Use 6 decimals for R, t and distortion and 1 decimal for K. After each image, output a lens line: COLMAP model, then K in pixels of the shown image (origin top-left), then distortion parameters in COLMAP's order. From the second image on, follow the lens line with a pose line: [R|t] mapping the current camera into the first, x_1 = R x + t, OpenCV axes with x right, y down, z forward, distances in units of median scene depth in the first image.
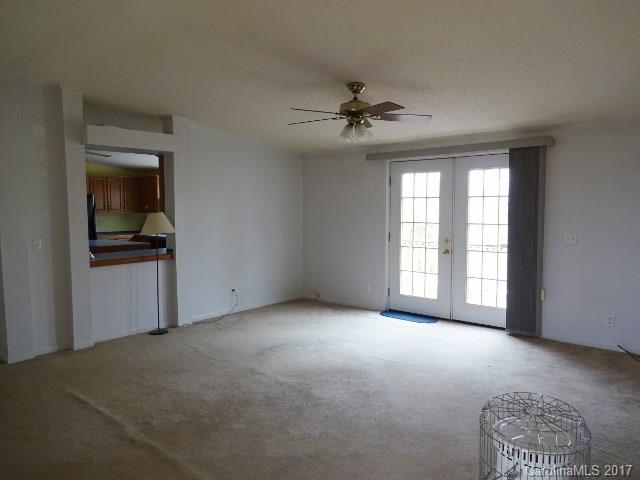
lens RADIAL K [[476.4, 0, 314.1], [0, 476.4, 240.7], [0, 0, 1]] dist [0.029107, -0.026877]
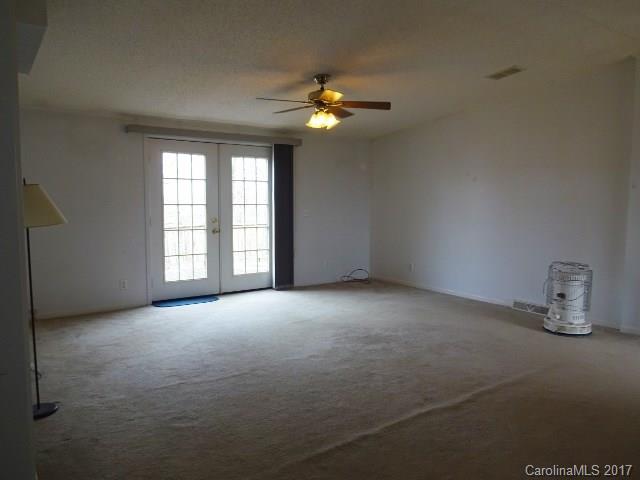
lens RADIAL K [[476.4, 0, 316.1], [0, 476.4, 237.8], [0, 0, 1]] dist [0.029107, -0.026877]
pose [[0.242563, -0.094976, 0.965475, -0.702178], [0.050658, 0.995079, 0.085161, -0.042124], [-0.968812, 0.028252, 0.246181, 0.521306]]
